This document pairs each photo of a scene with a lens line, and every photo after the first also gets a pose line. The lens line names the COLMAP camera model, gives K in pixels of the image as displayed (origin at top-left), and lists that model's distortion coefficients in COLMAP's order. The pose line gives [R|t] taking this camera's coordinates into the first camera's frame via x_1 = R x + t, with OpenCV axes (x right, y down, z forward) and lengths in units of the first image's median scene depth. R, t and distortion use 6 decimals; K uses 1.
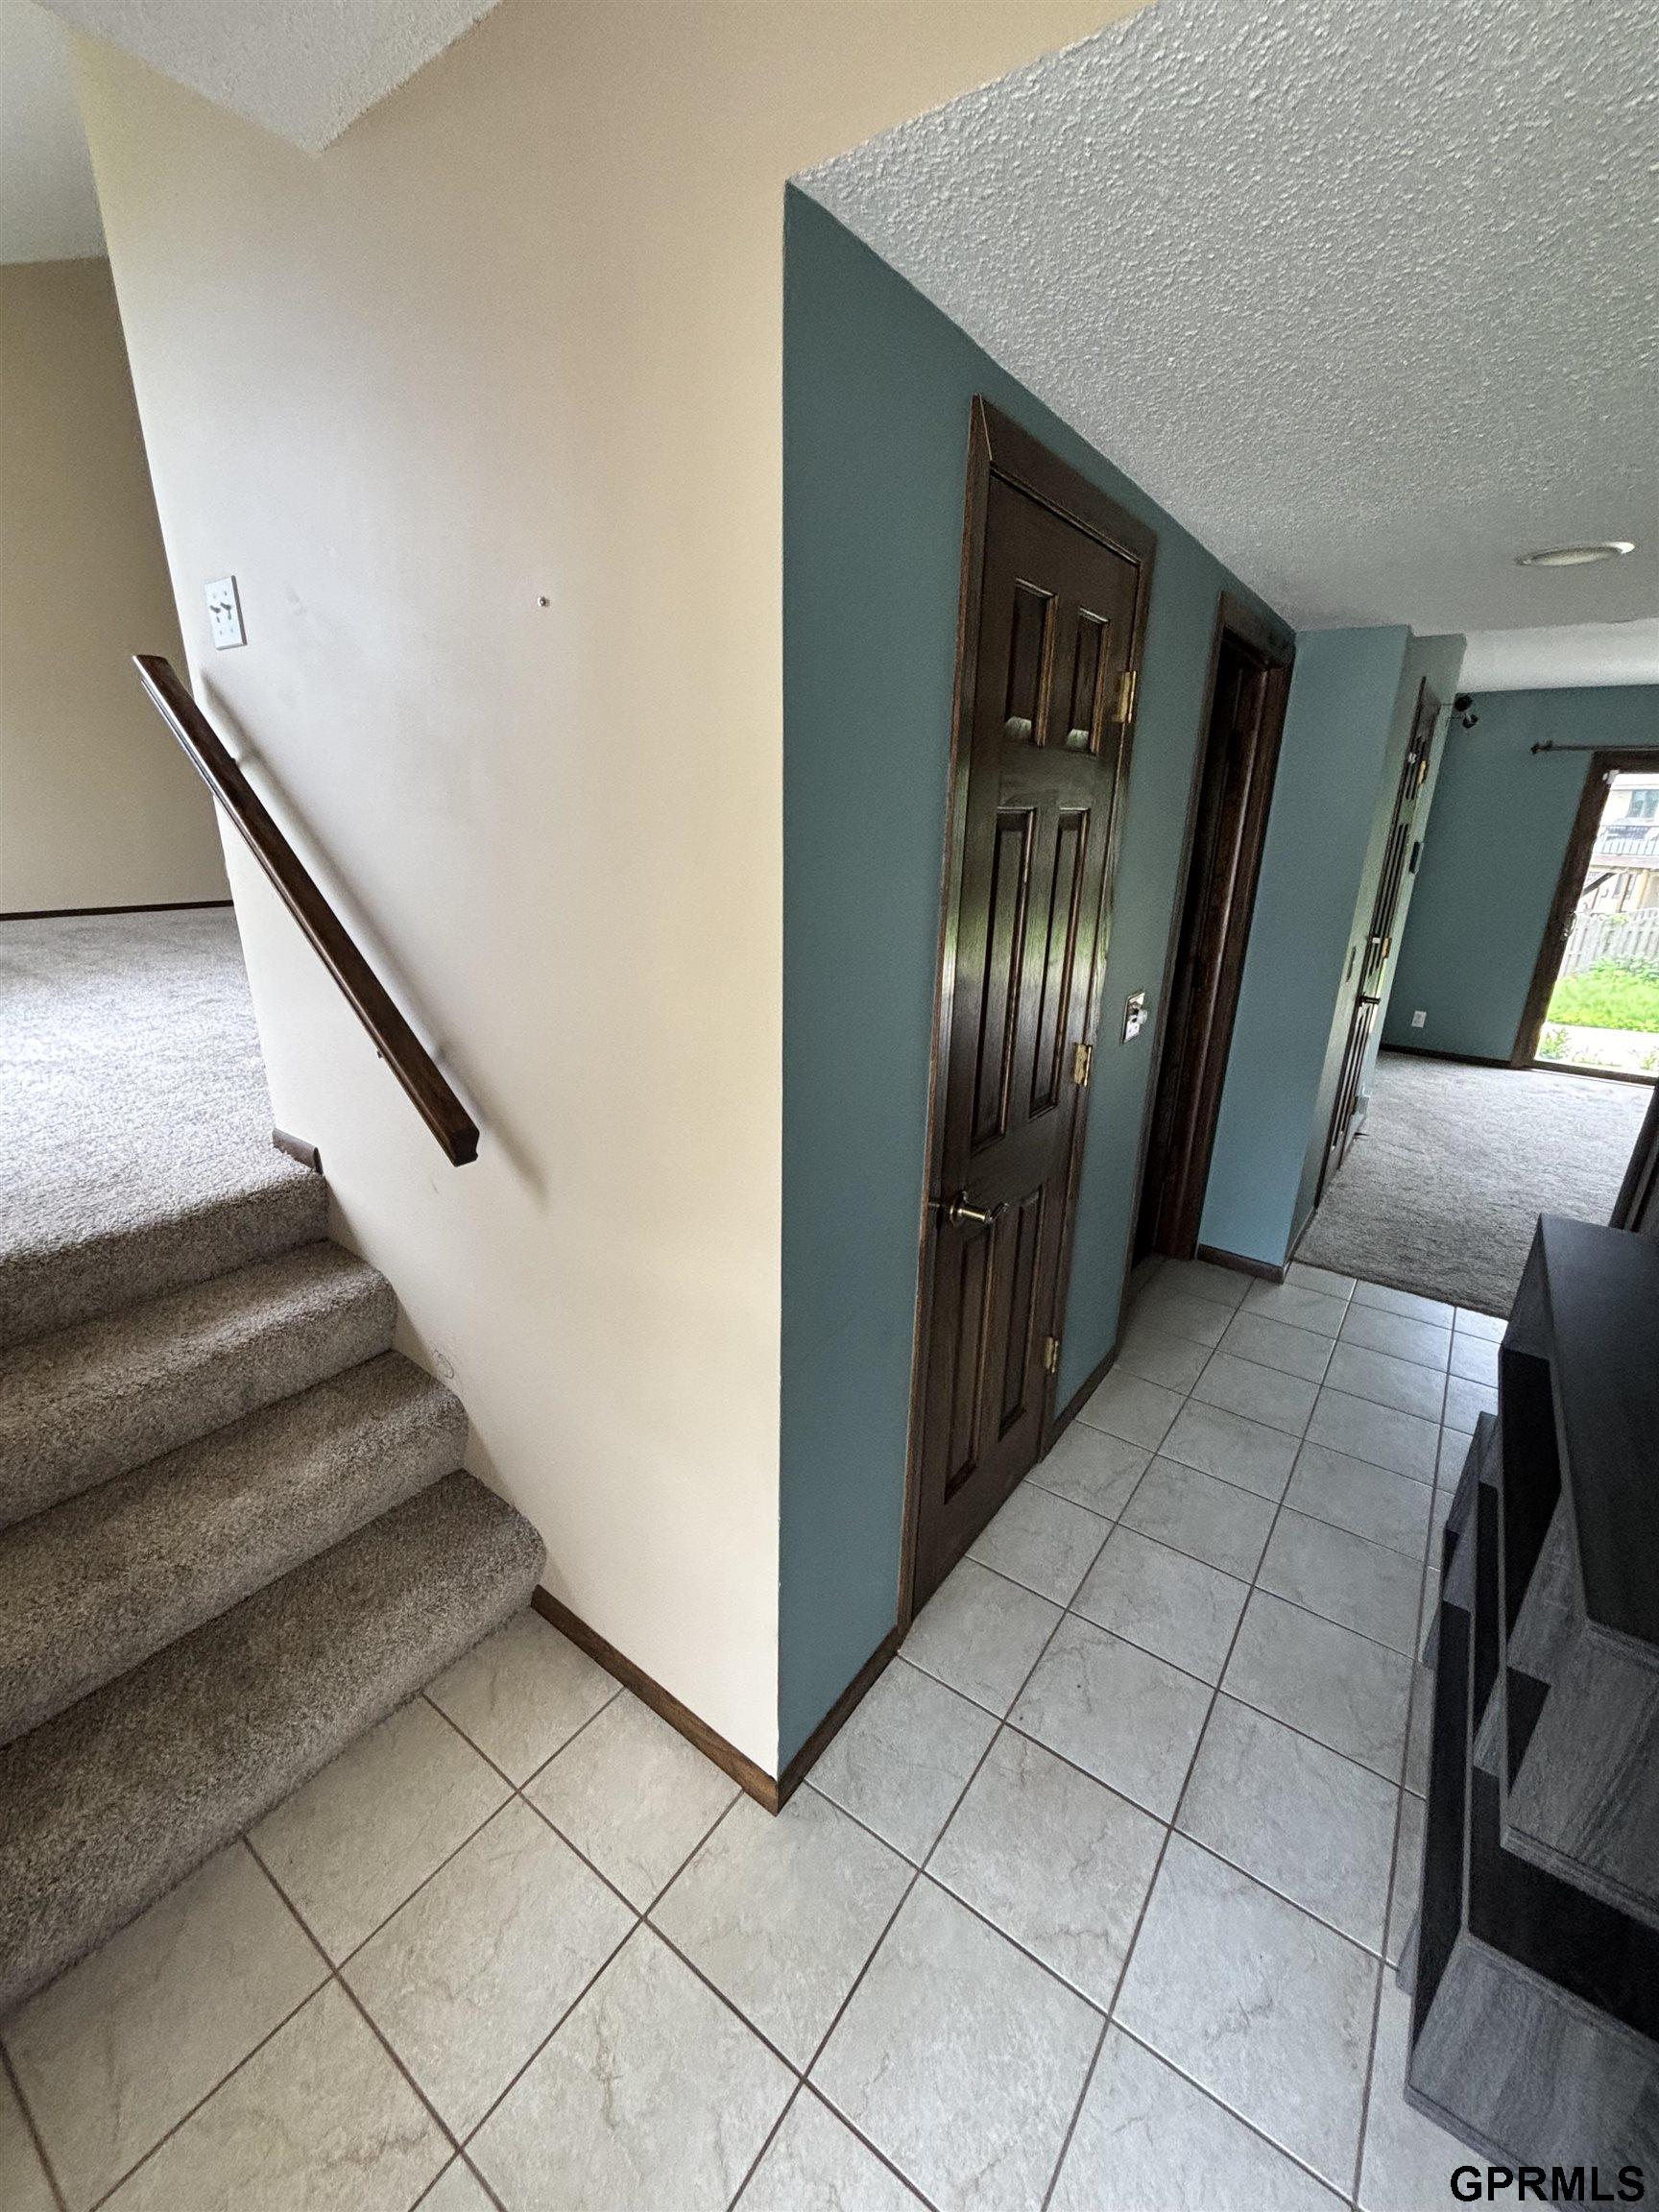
lens RADIAL K [[896.8, 0, 829.5], [0, 896.8, 1106.0], [0, 0, 1]] dist [0.001205, 0.000564]
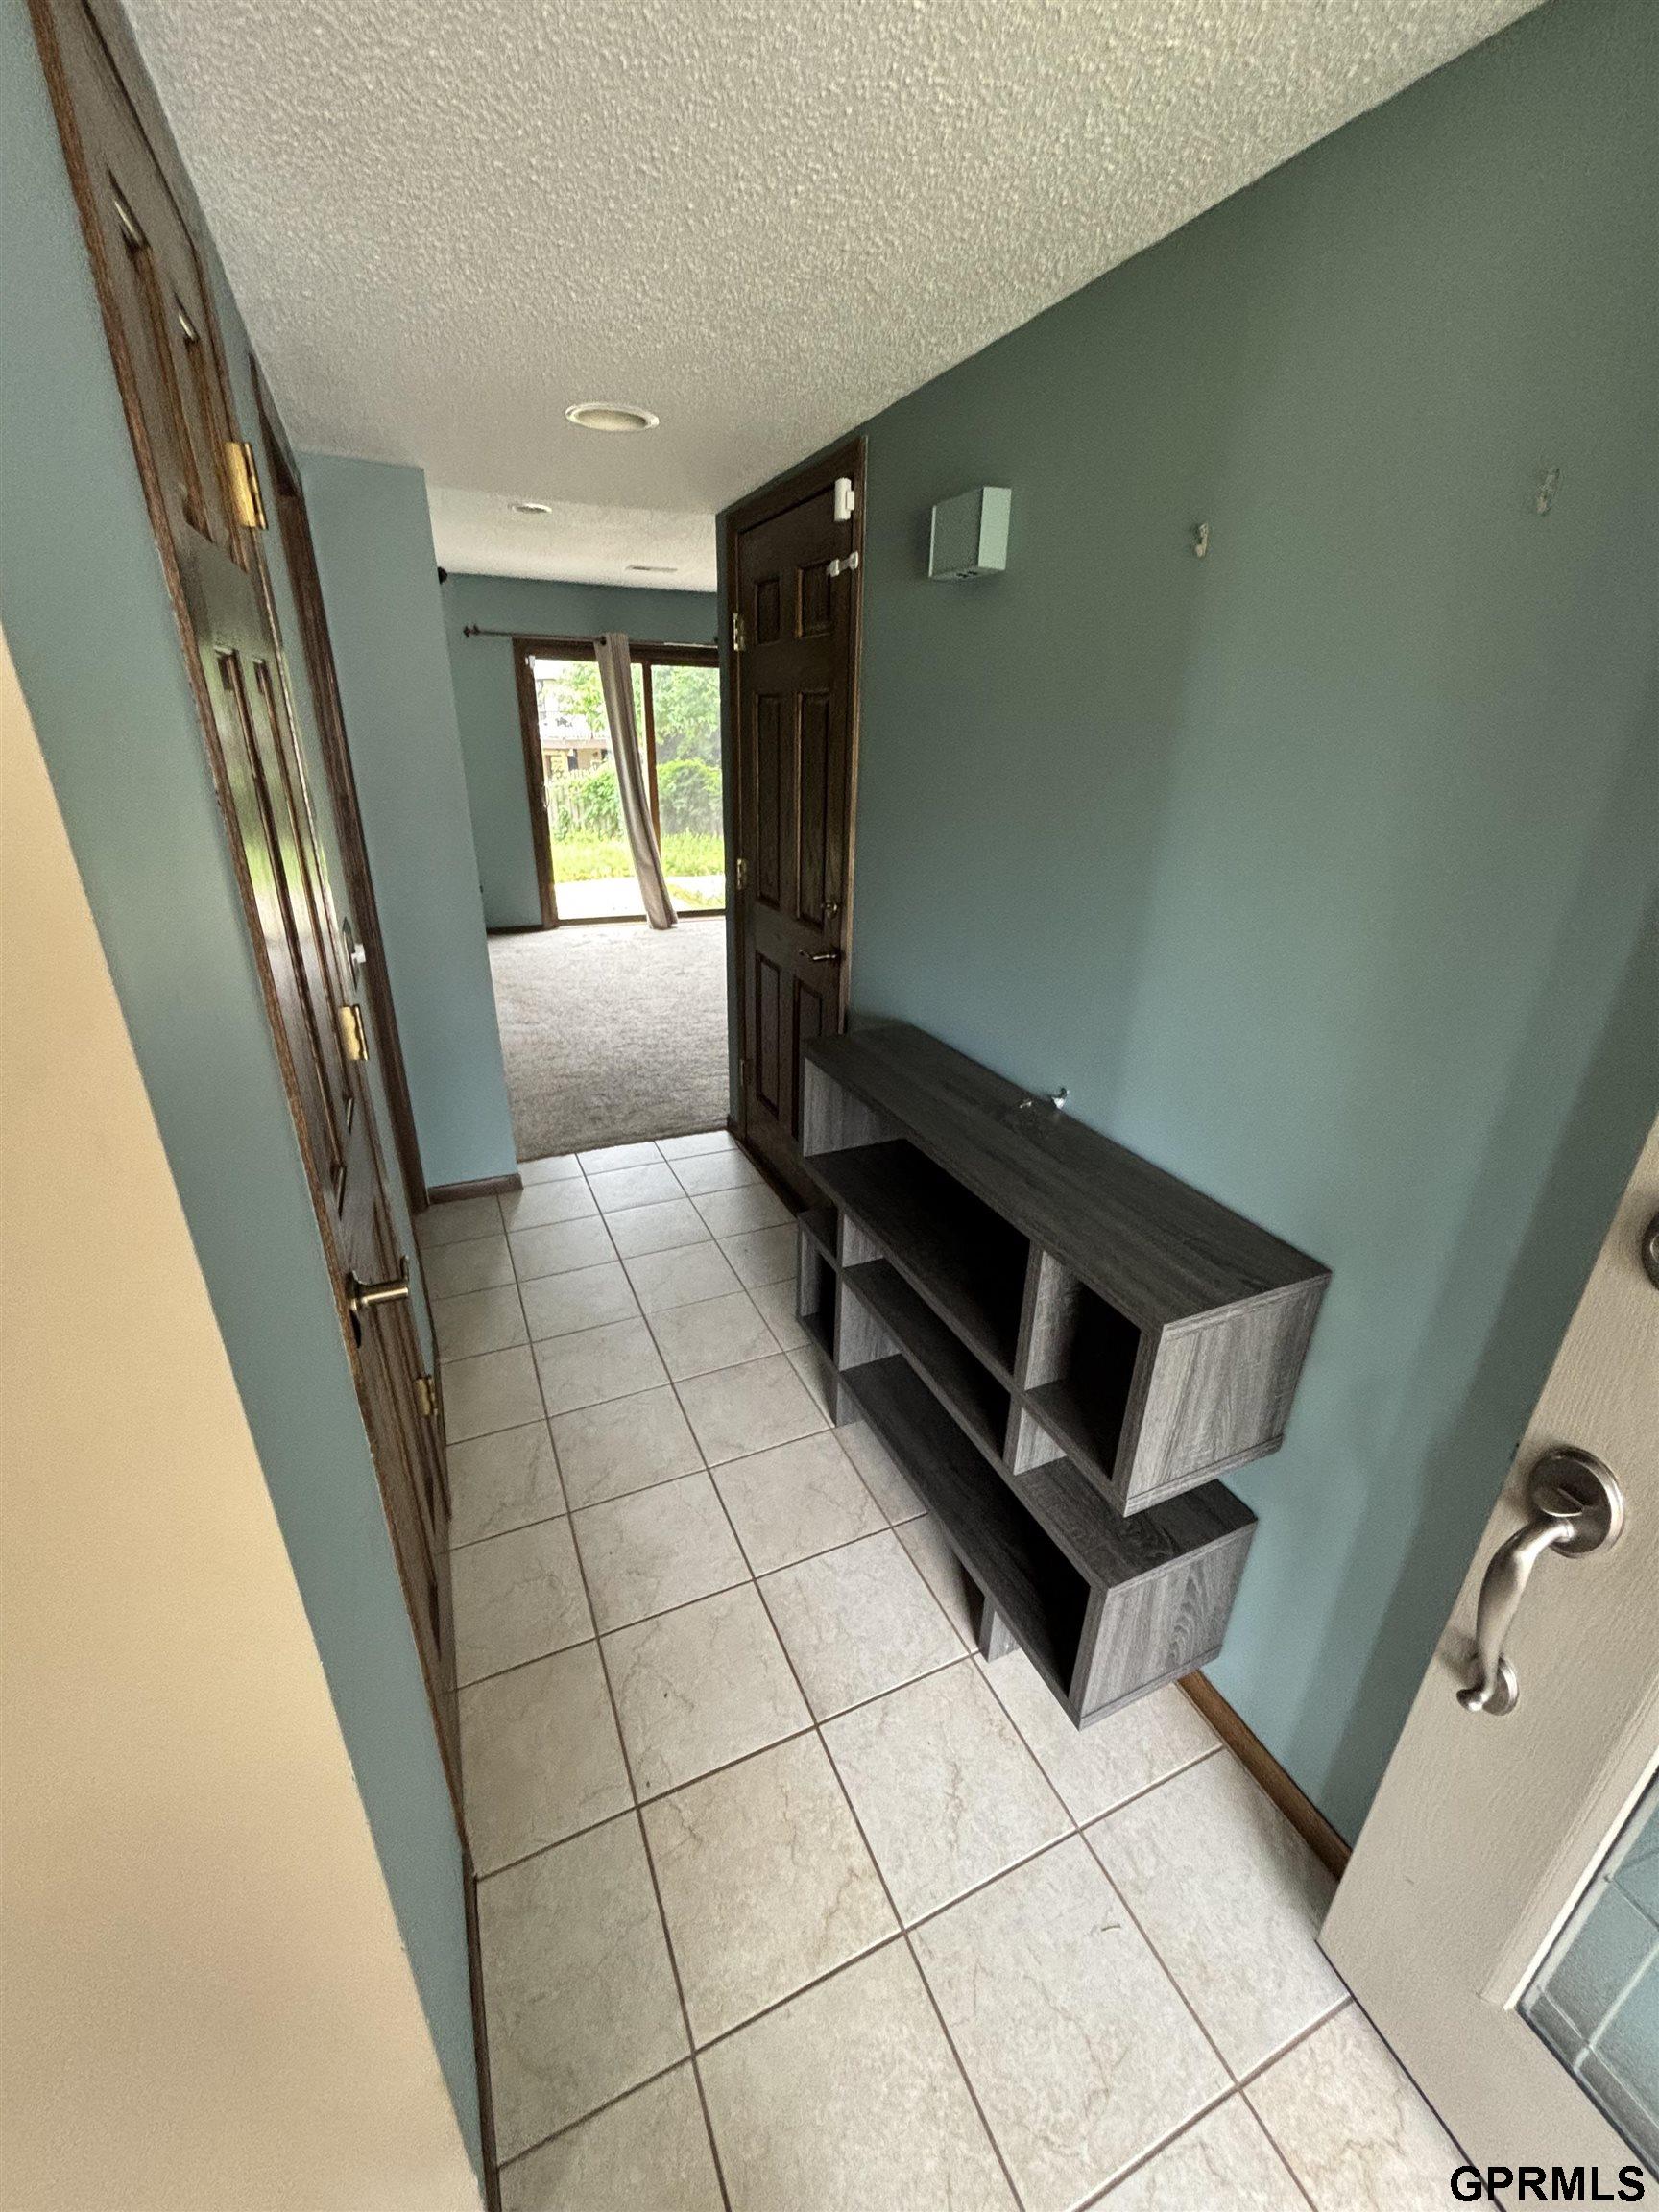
lens RADIAL K [[896.8, 0, 829.5], [0, 896.8, 1106.0], [0, 0, 1]] dist [0.001205, 0.000564]
pose [[0.494808, -0.353602, 0.793807, -0.072147], [0.265367, 0.931320, 0.249445, -0.039326], [-0.827493, 0.087223, 0.554659, 0.161172]]
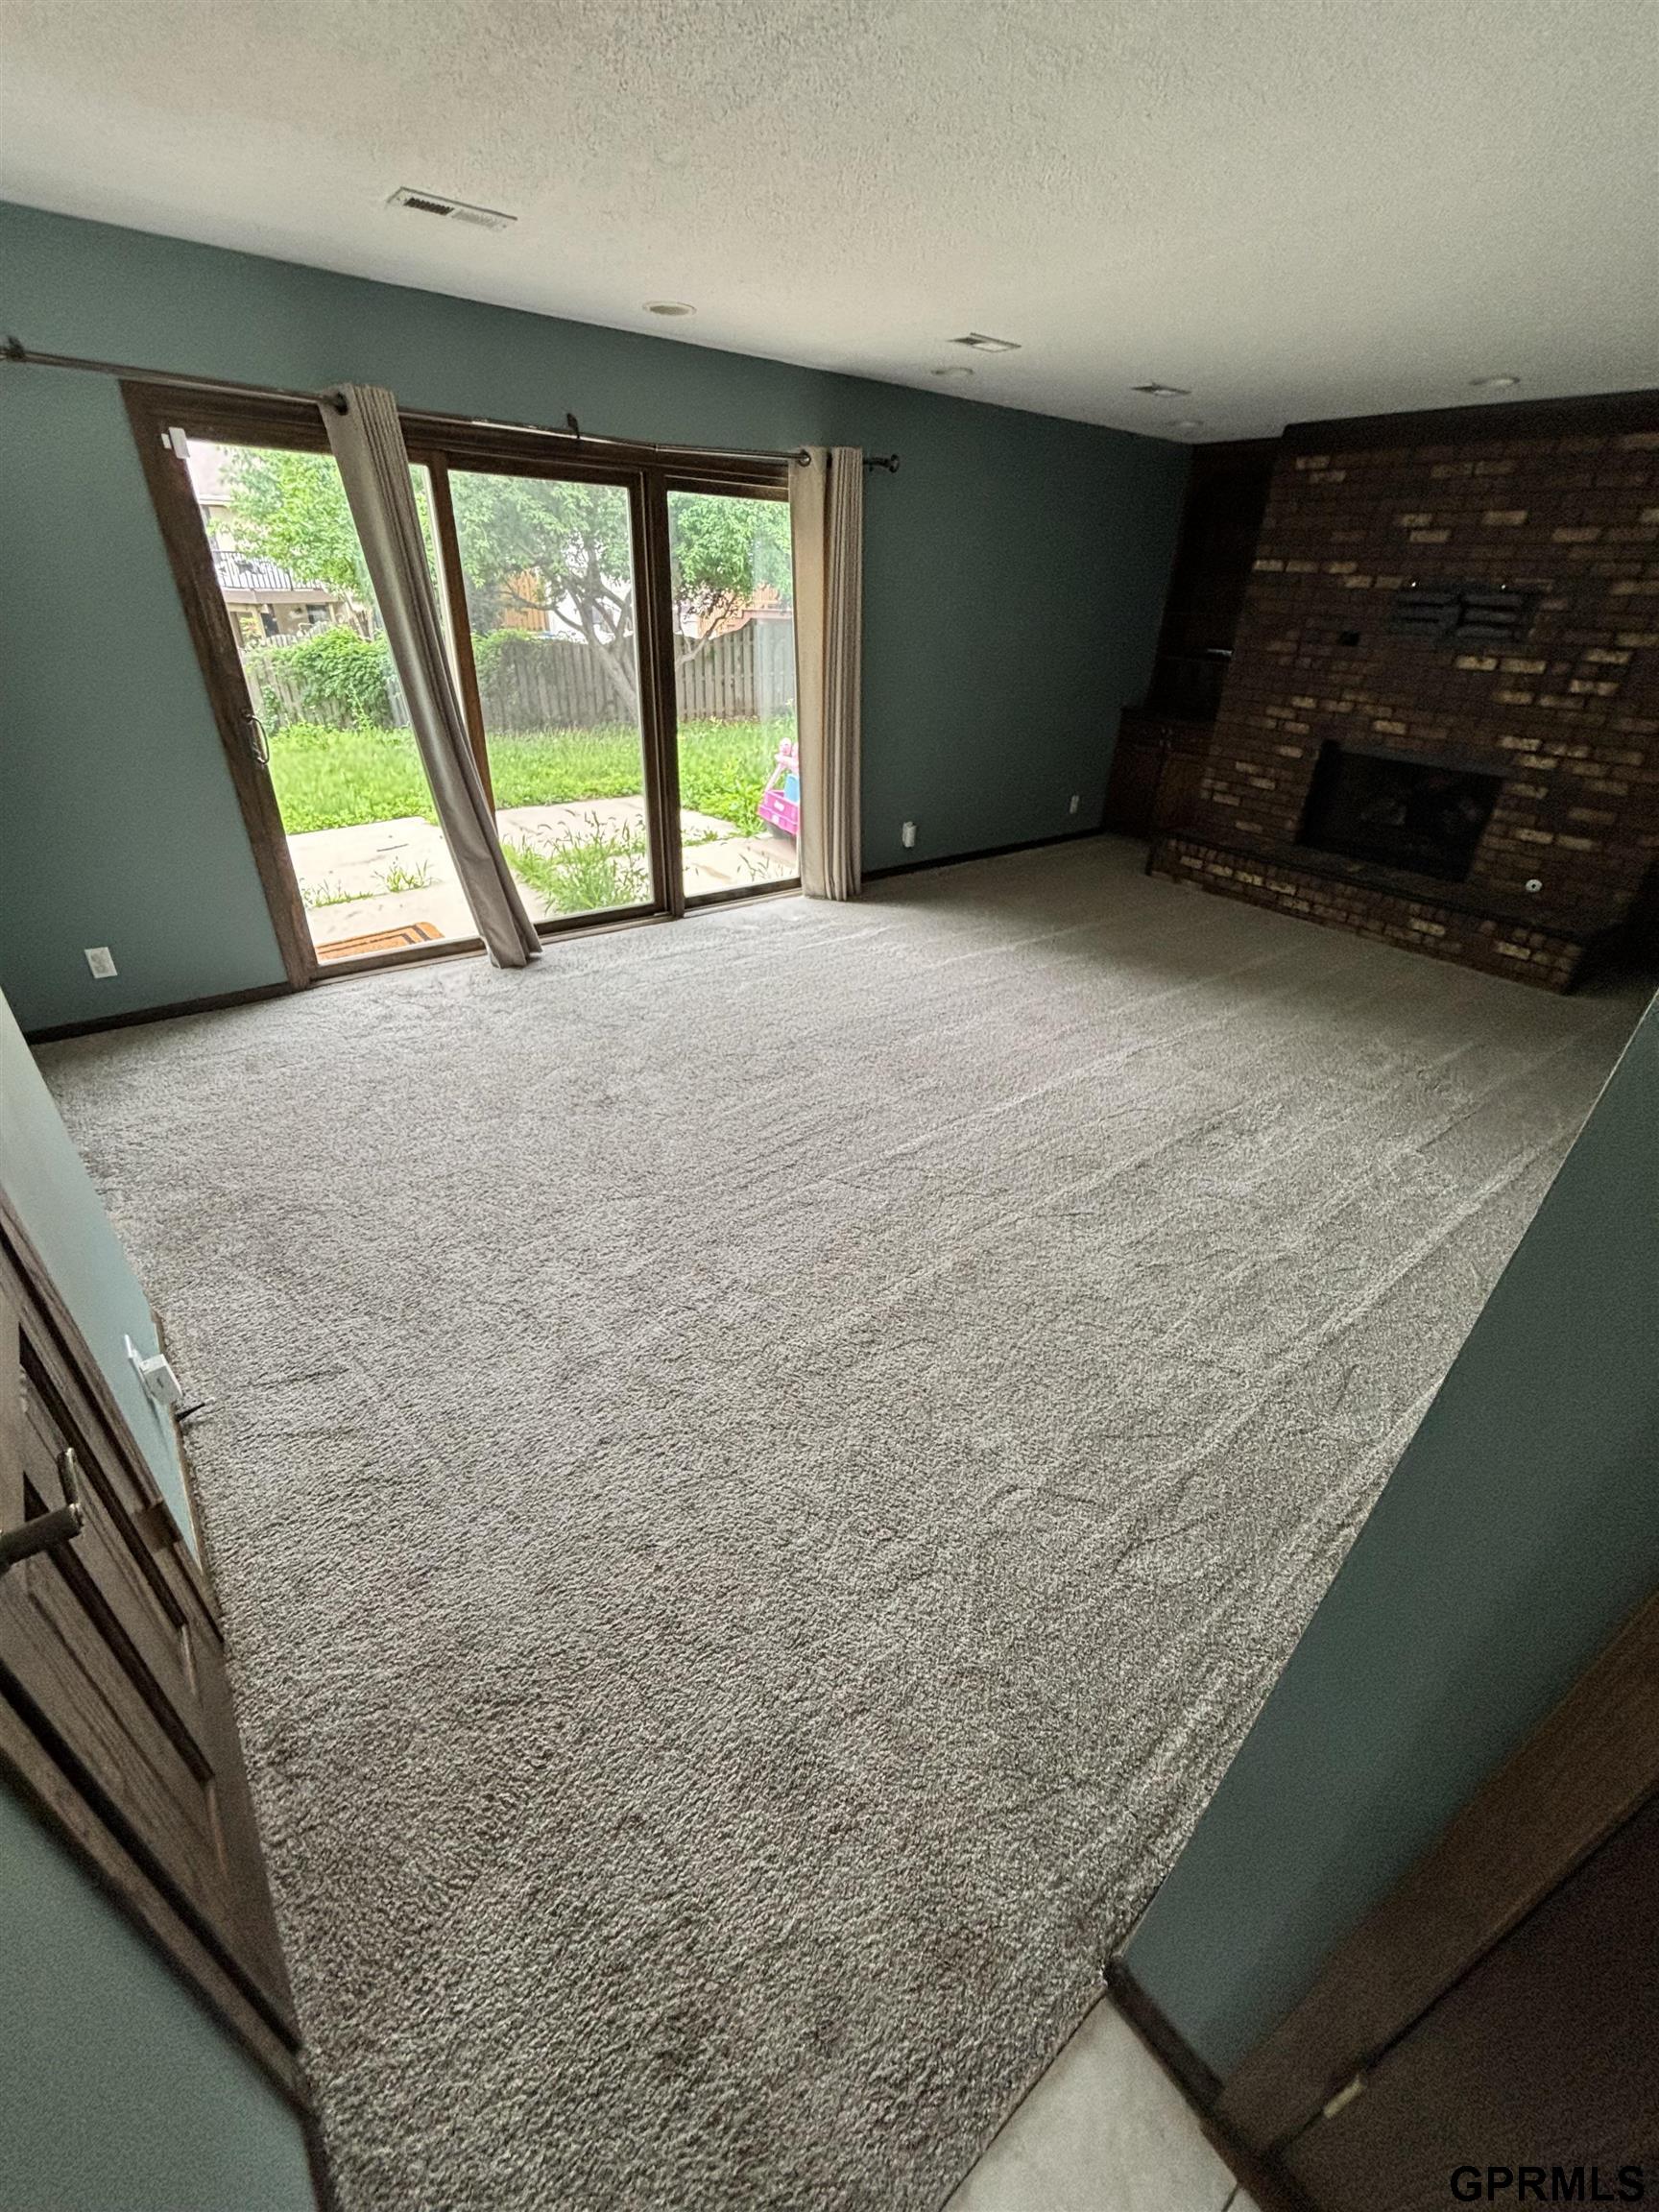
lens RADIAL K [[886.3, 0, 835.8], [0, 886.3, 1093.1], [0, 0, 1]] dist [0.000187, 0.000015]
pose [[0.260144, -0.487790, 0.833298, 0.553162], [0.267279, 0.865668, 0.423298, -0.242257], [-0.927840, 0.112605, 0.355574, 0.783449]]
